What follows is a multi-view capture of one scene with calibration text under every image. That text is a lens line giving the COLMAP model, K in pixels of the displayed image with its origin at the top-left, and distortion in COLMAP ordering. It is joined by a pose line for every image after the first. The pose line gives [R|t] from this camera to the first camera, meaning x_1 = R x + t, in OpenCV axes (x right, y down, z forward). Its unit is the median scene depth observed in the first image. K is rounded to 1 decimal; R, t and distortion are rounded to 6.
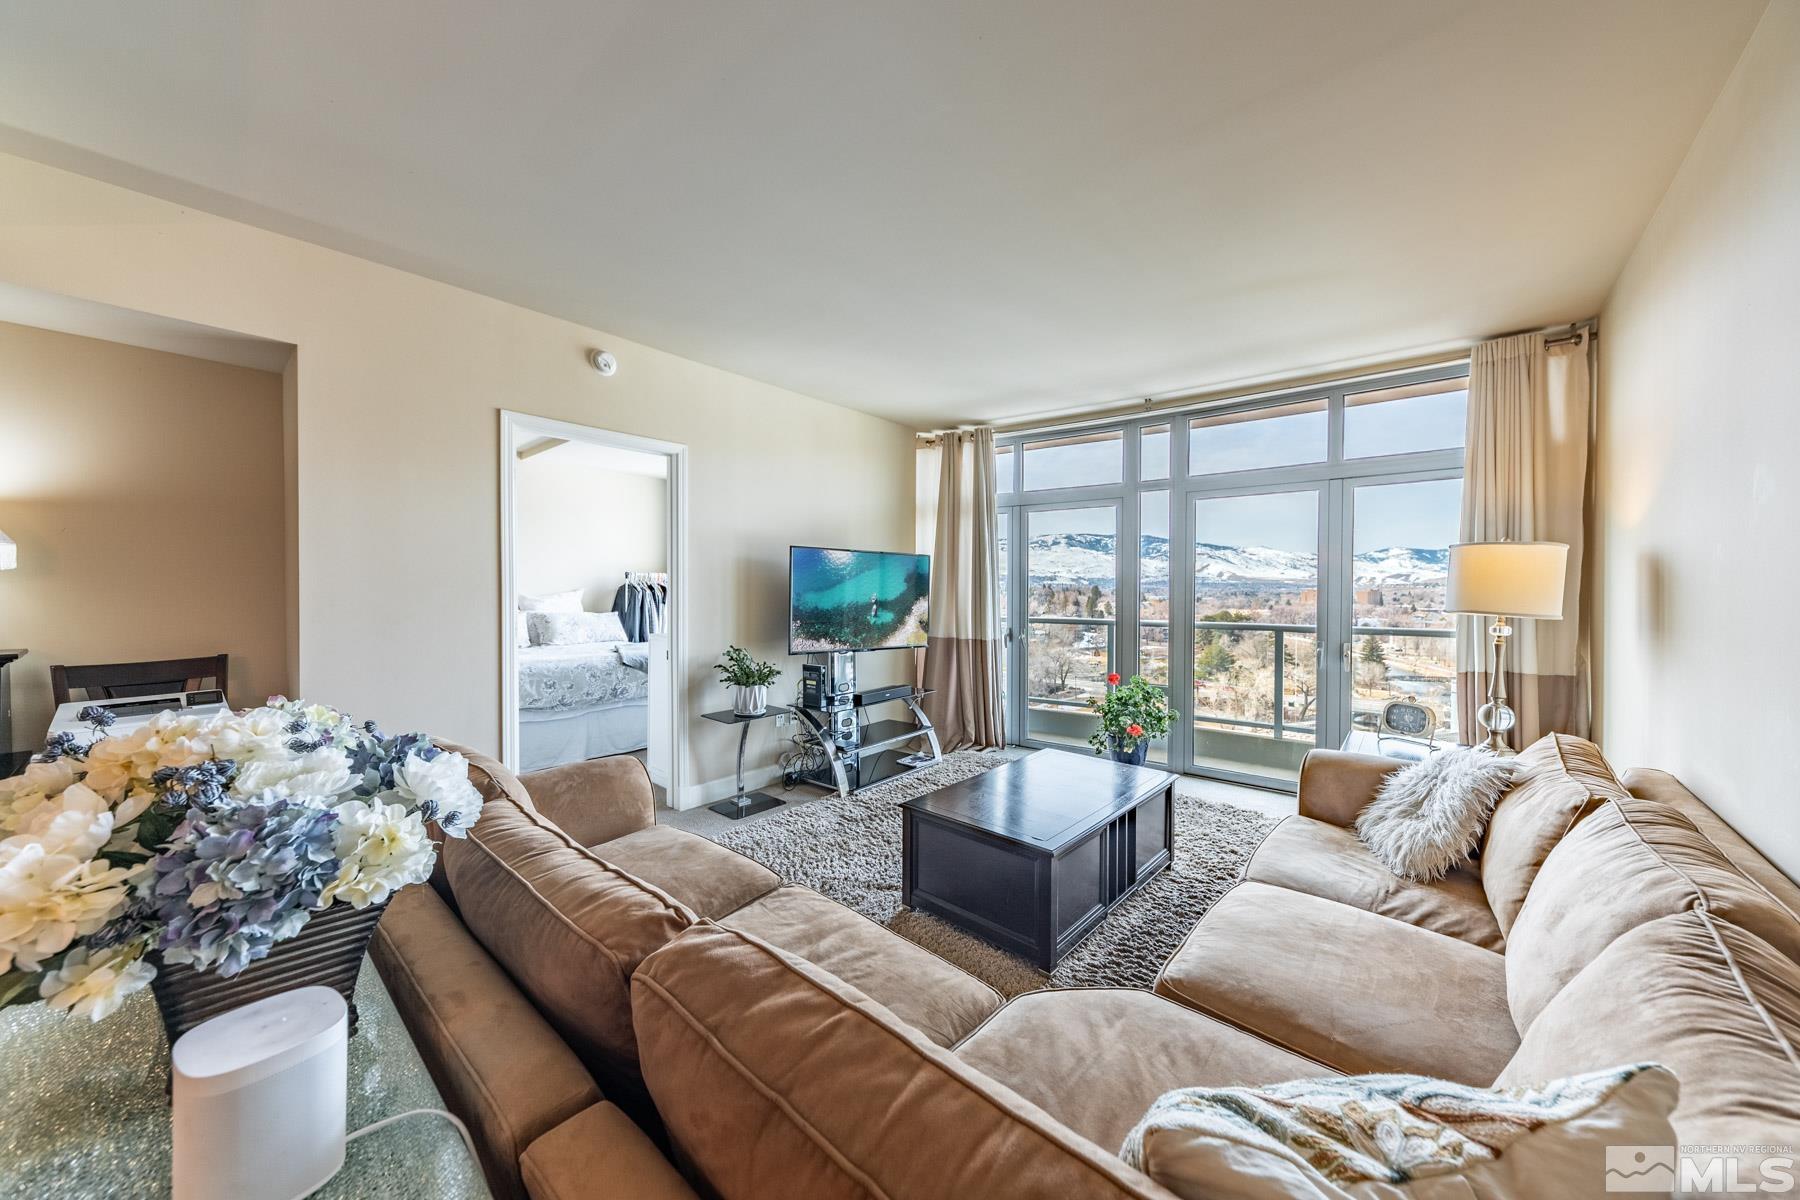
lens RADIAL K [[628.3, 0, 900.0], [0, 628.3, 600.0], [0, 0, 1]] dist [0.010982, -0.000040]
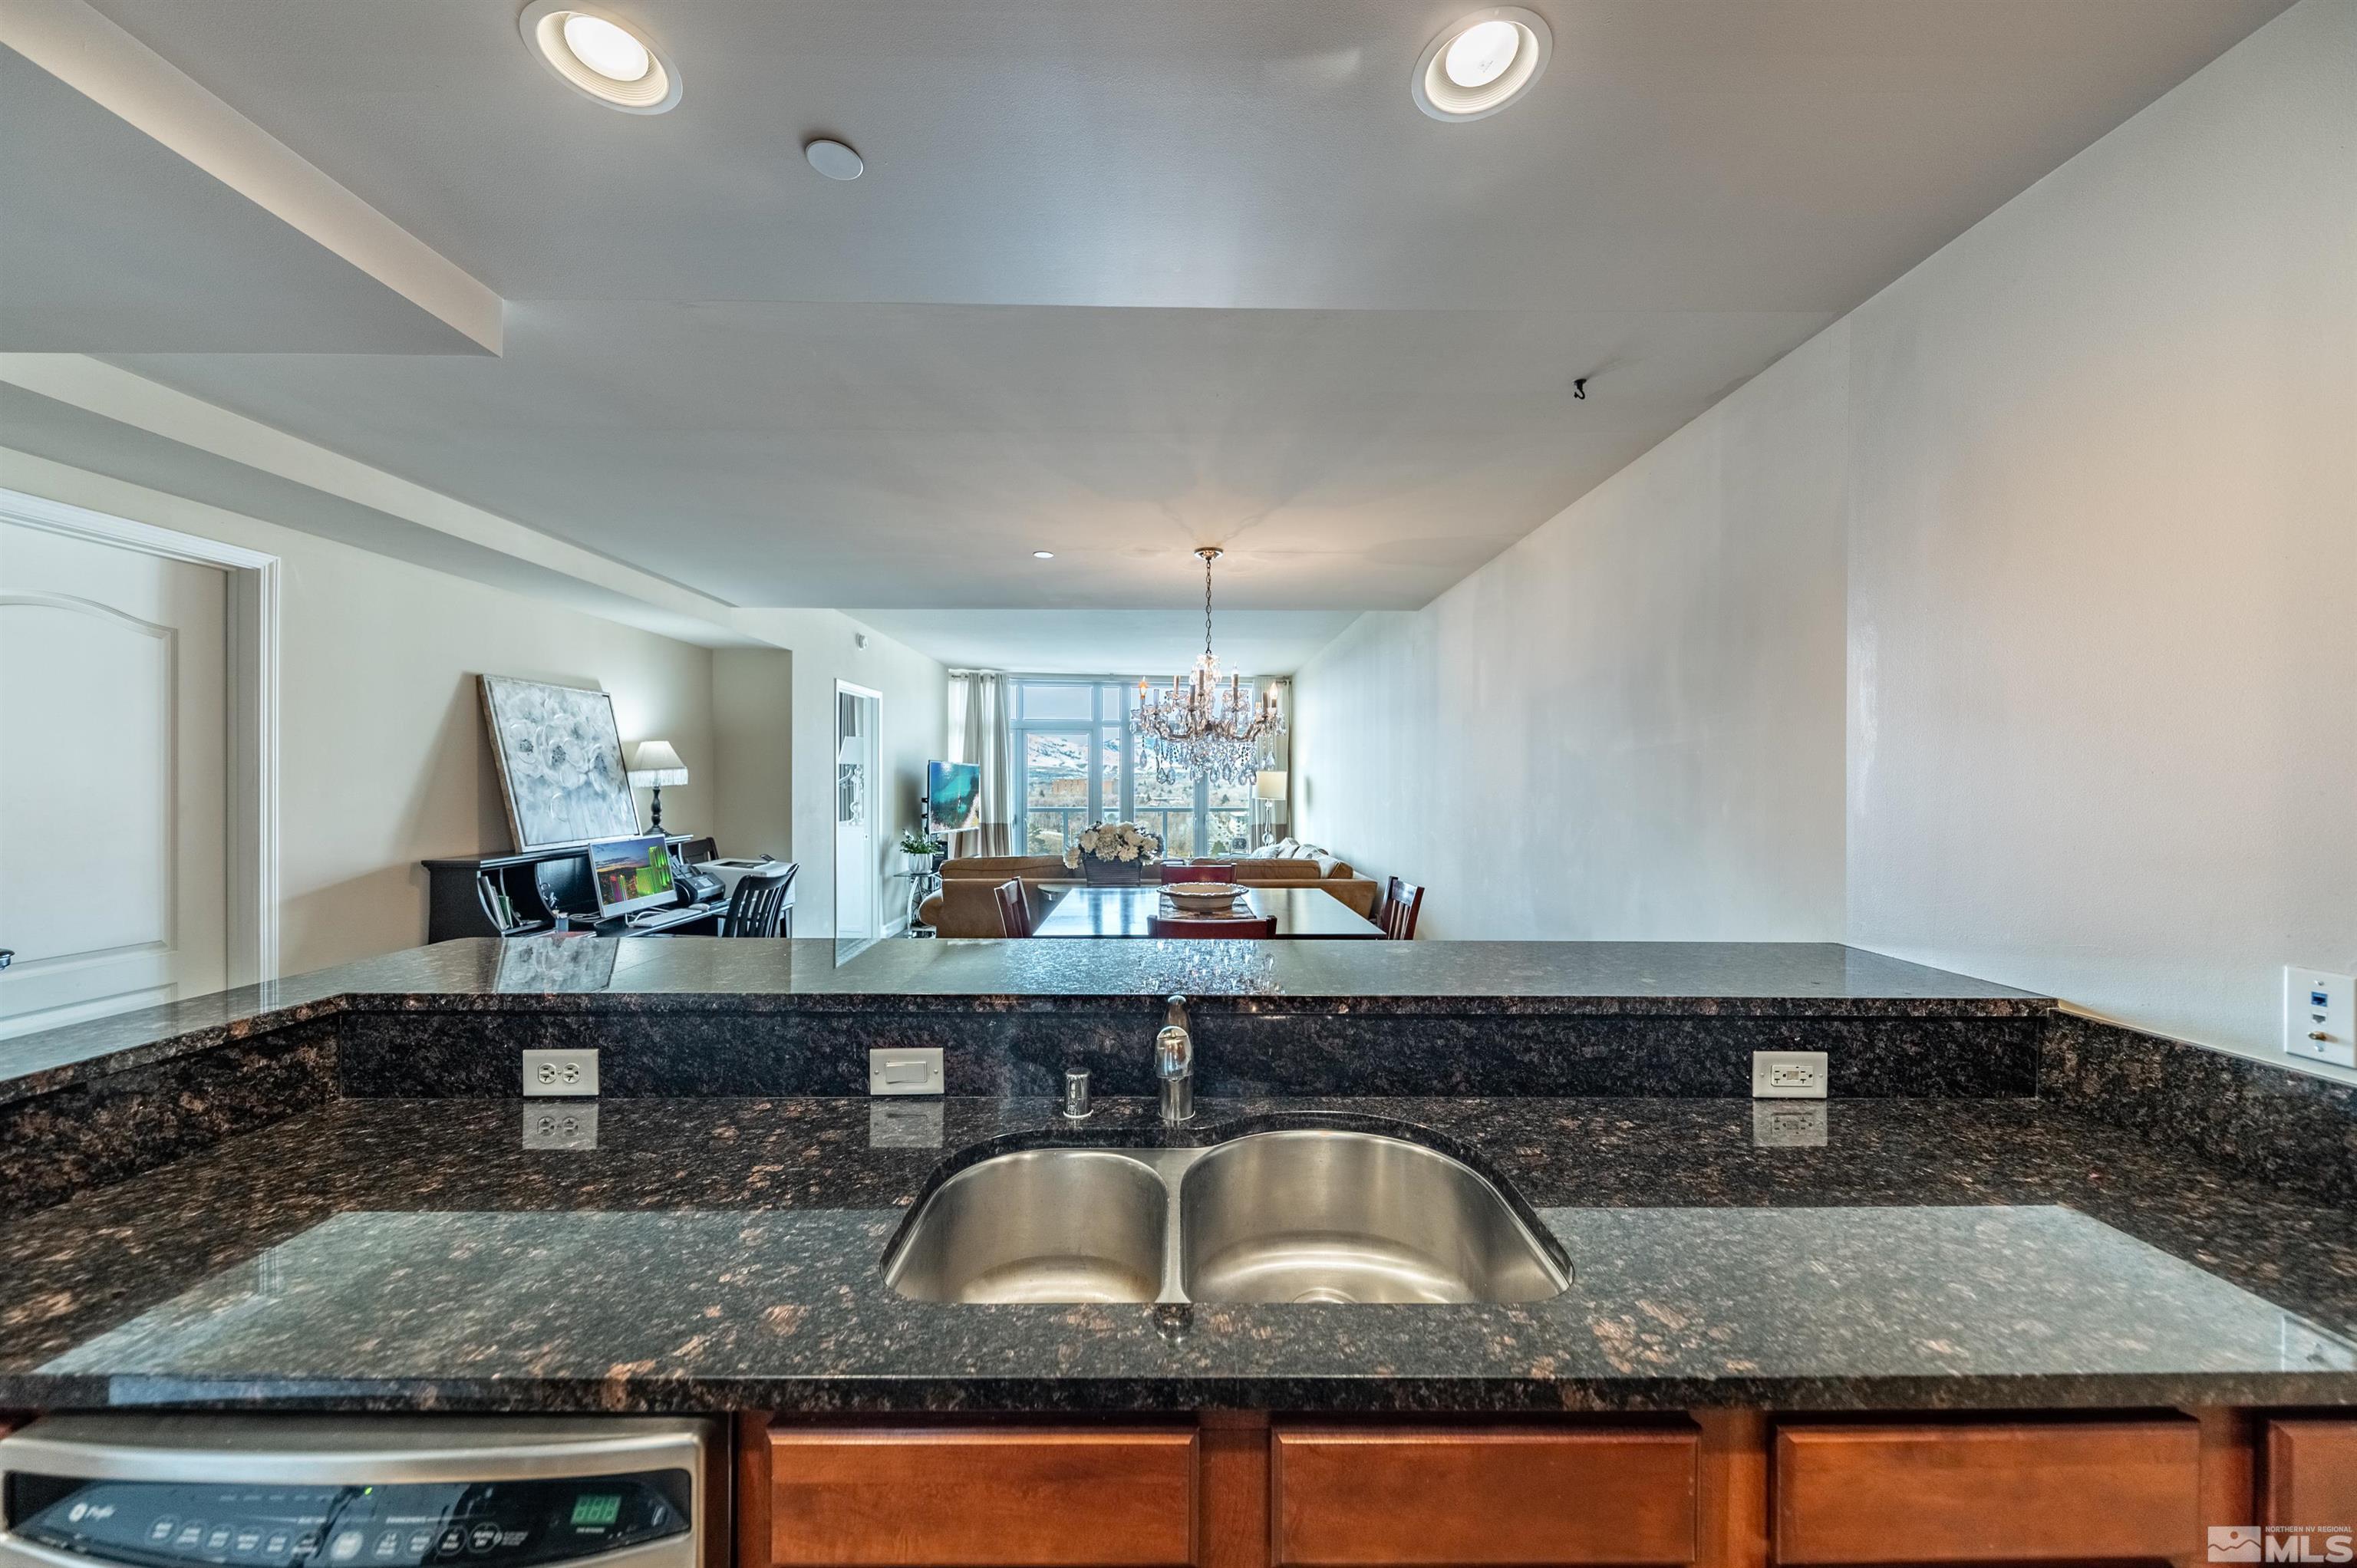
lens RADIAL K [[813.1, 0, 1177.1], [0, 813.1, 794.5], [0, 0, 1]] dist [0.012717, -0.004713]
pose [[0.753460, -0.012215, 0.657380, -0.743963], [0.010301, 0.999924, 0.006774, -0.009401], [-0.657413, 0.001667, 0.753528, -0.613088]]
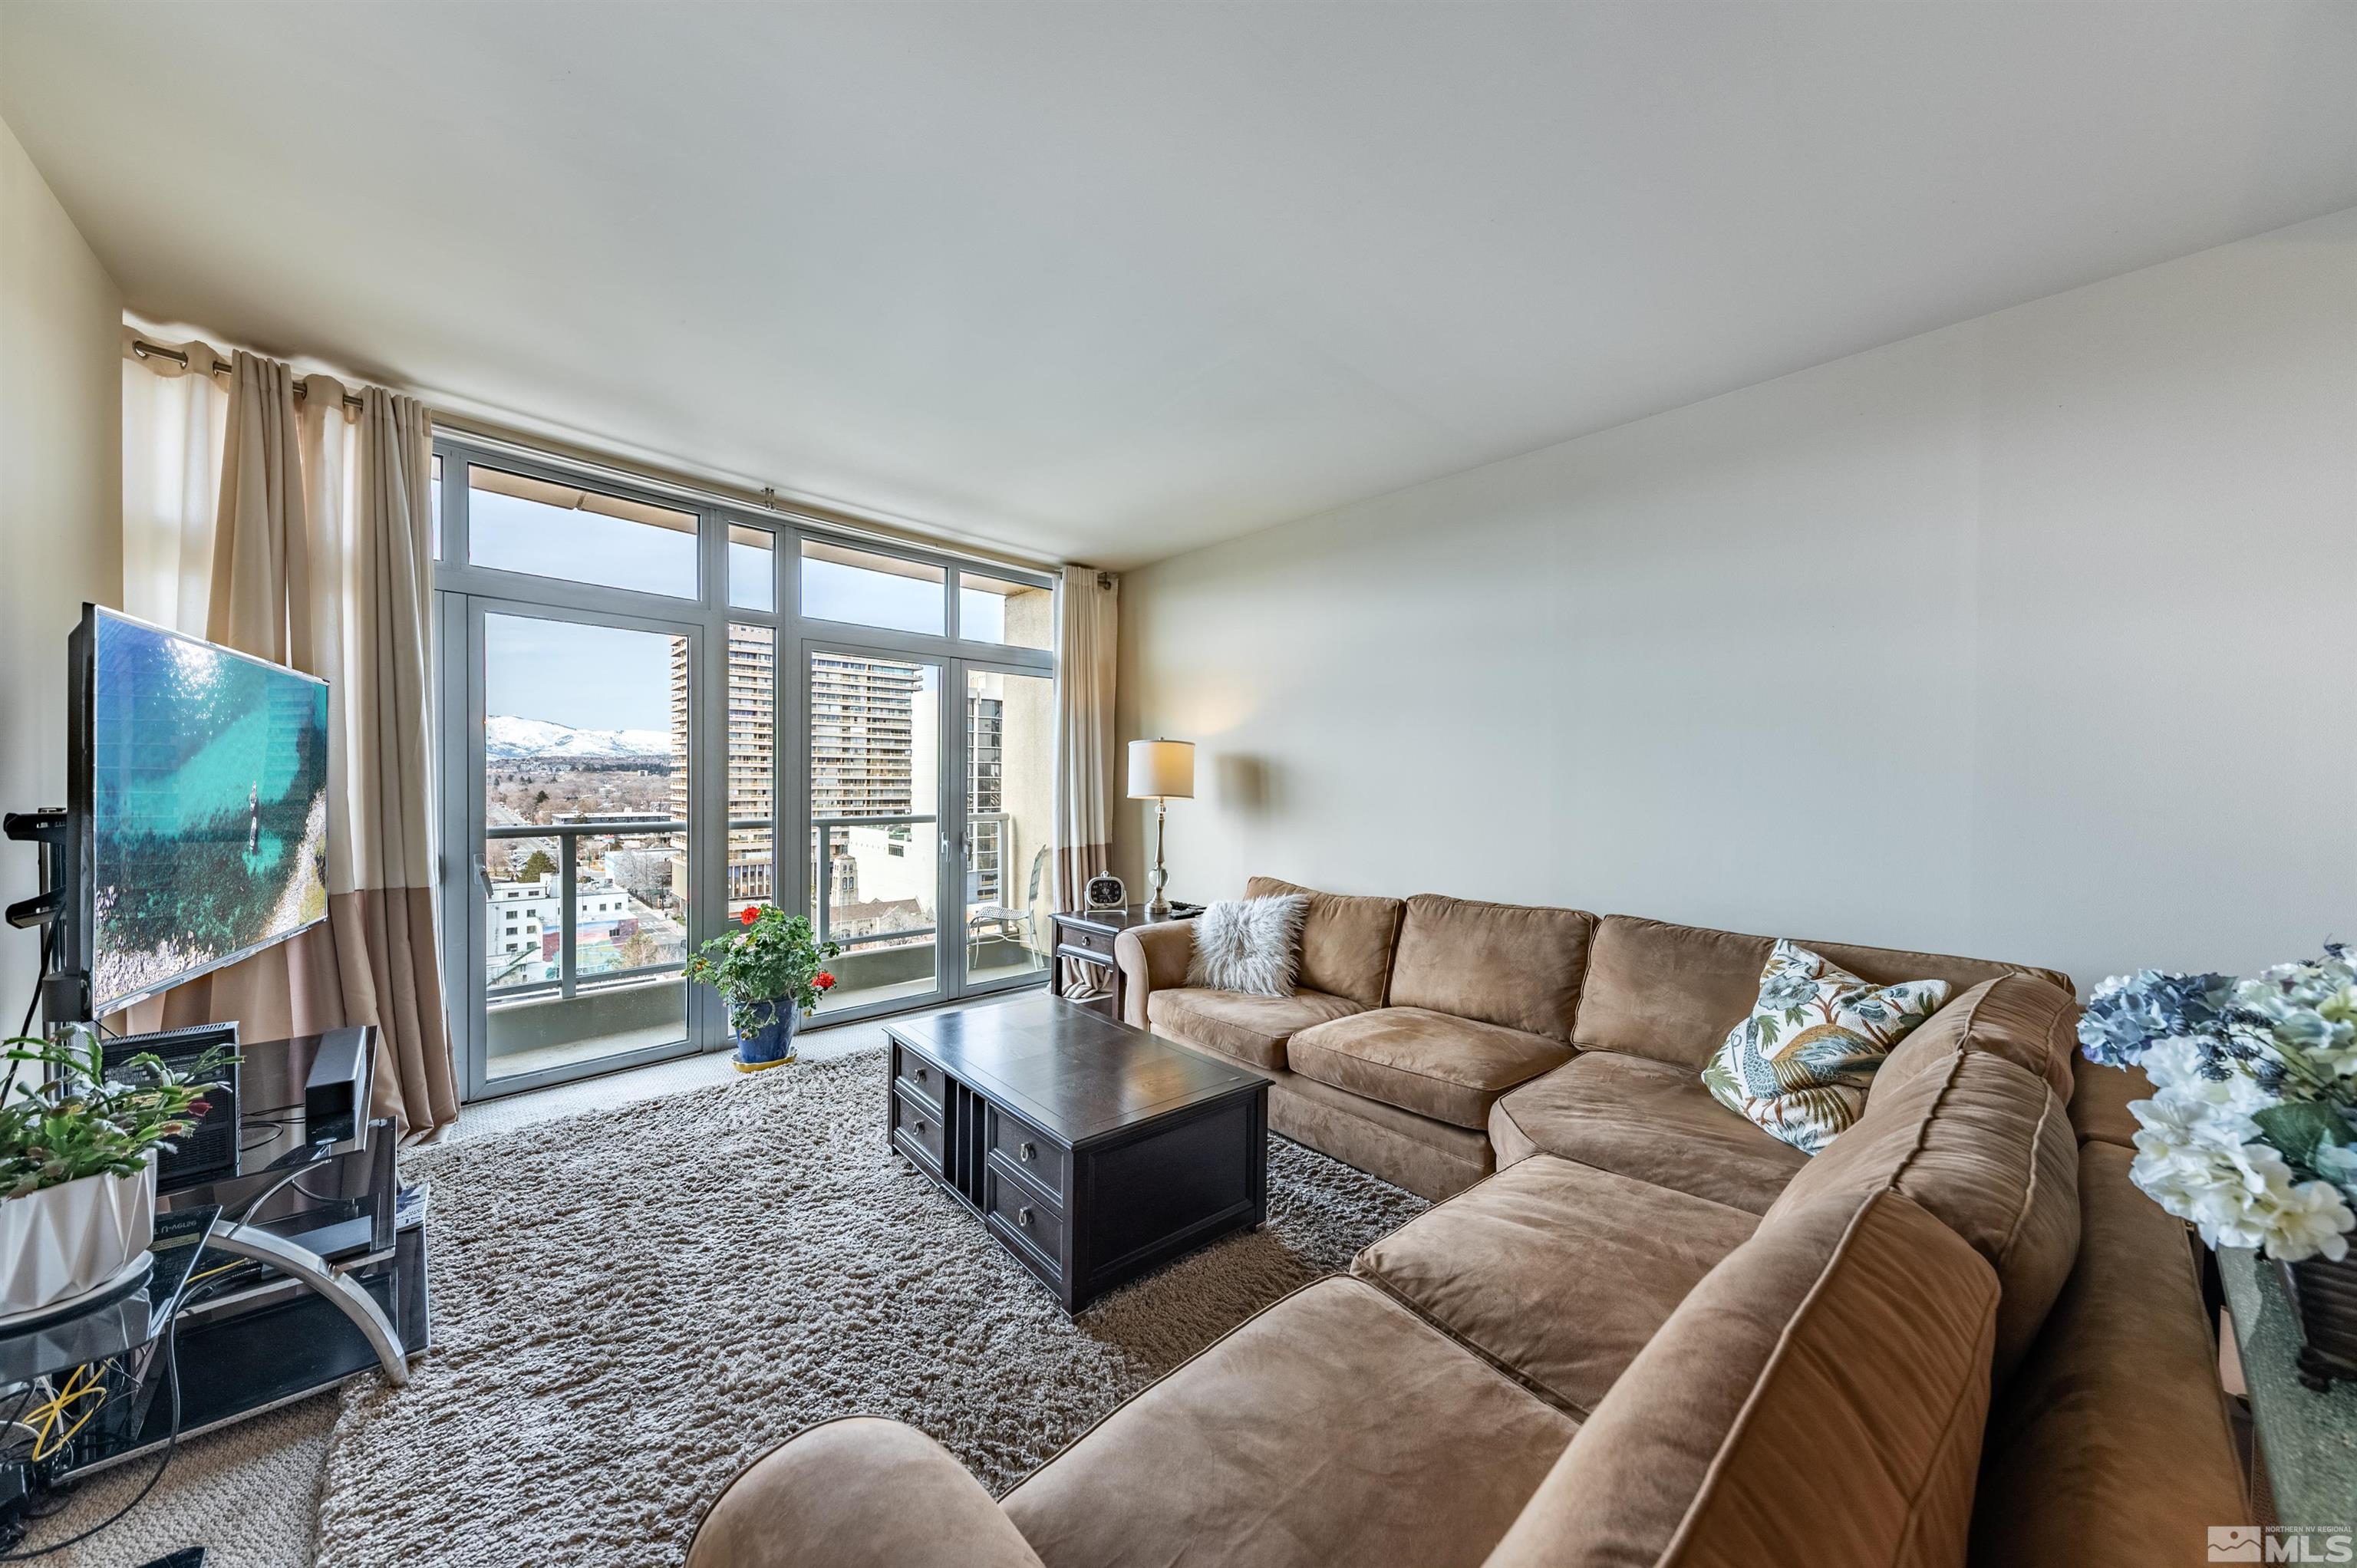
lens RADIAL K [[817.5, 0, 1179.2], [0, 817.5, 789.9], [0, 0, 1]] dist [0.014831, -0.004342]
pose [[0.133139, -0.013709, 0.991002, -0.344590], [0.006464, 0.999895, 0.012964, -0.007760], [-0.991076, 0.004680, 0.133214, 0.377800]]
